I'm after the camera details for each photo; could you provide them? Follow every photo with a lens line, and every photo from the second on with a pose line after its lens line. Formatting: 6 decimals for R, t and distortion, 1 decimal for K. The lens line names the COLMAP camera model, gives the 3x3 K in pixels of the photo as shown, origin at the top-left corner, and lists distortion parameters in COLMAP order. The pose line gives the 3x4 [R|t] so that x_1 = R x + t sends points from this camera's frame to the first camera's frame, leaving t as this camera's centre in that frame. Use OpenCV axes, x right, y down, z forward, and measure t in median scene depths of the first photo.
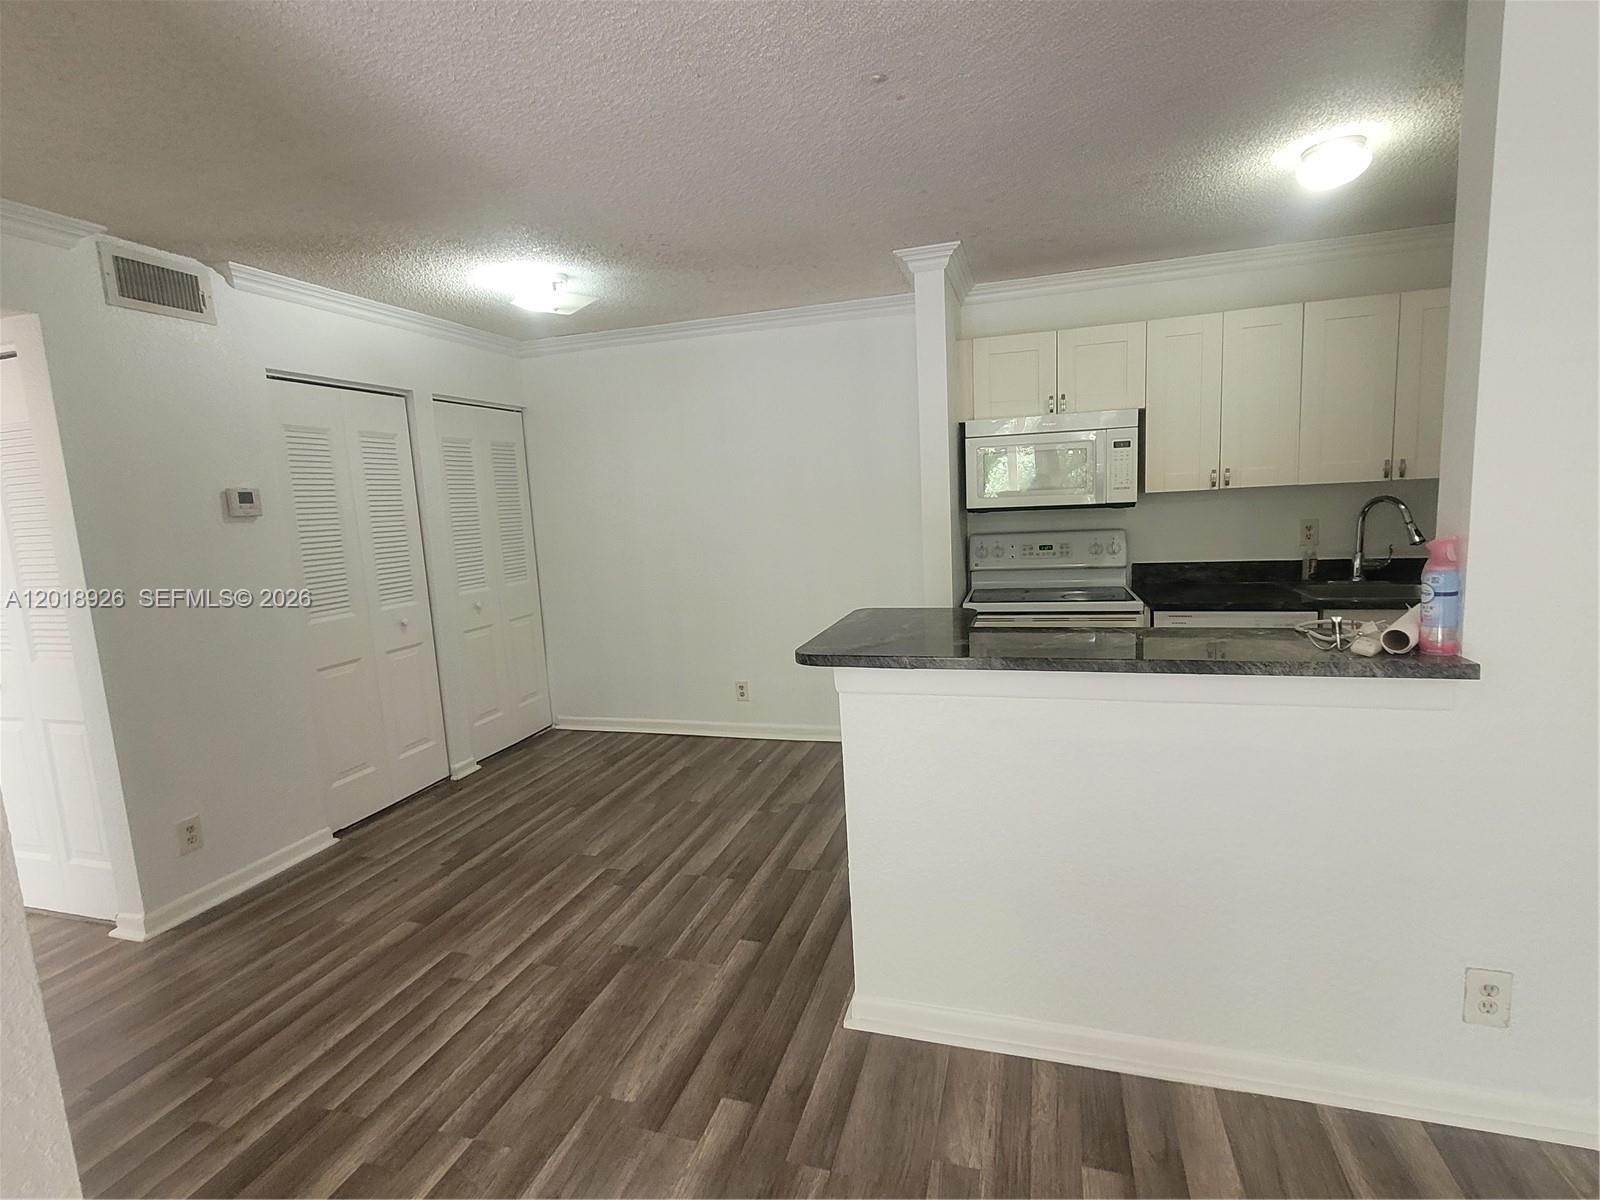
lens RADIAL K [[740.4, 0, 800.0], [0, 740.4, 600.0], [0, 0, 1]] dist [0.030297, -0.013605]
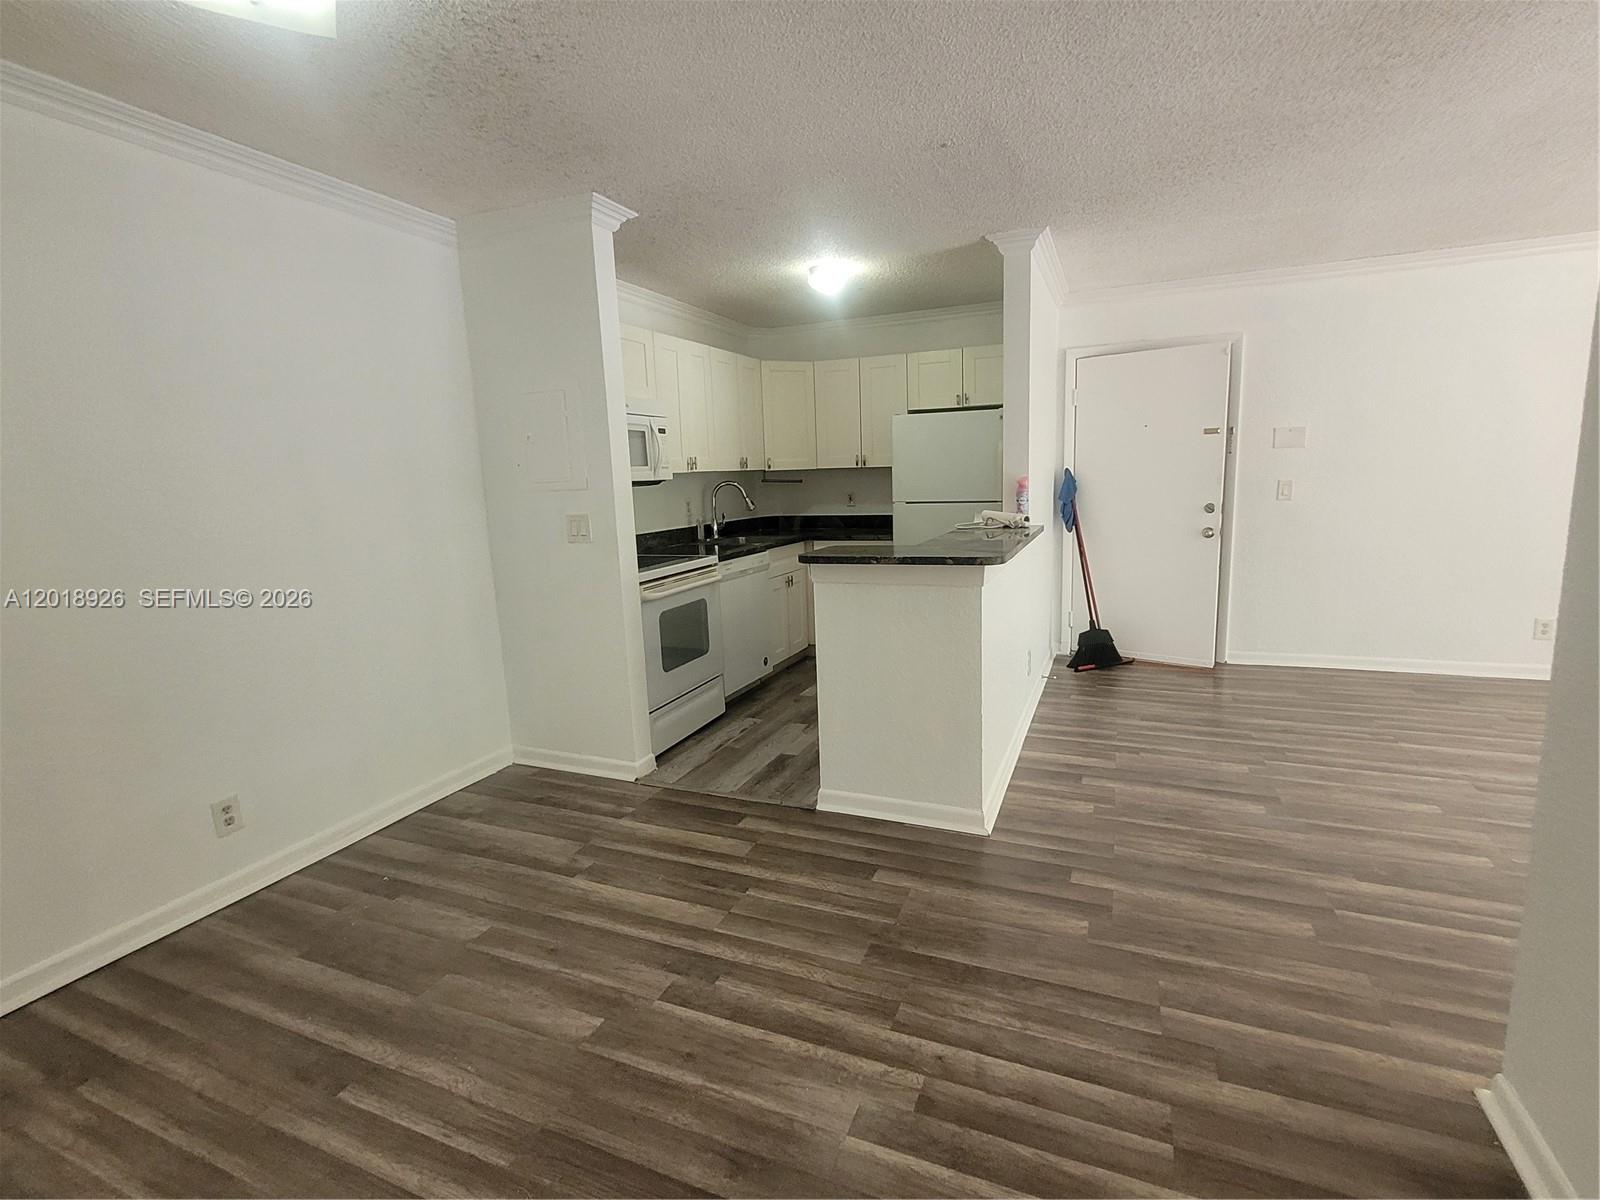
lens RADIAL K [[761.2, 0, 800.0], [0, 761.2, 600.0], [0, 0, 1]] dist [0.001579, 0.000066]
pose [[0.098946, -0.116287, 0.988275, -0.963506], [0.169196, 0.980653, 0.098450, -0.030003], [-0.980603, 0.157471, 0.116707, 0.829001]]
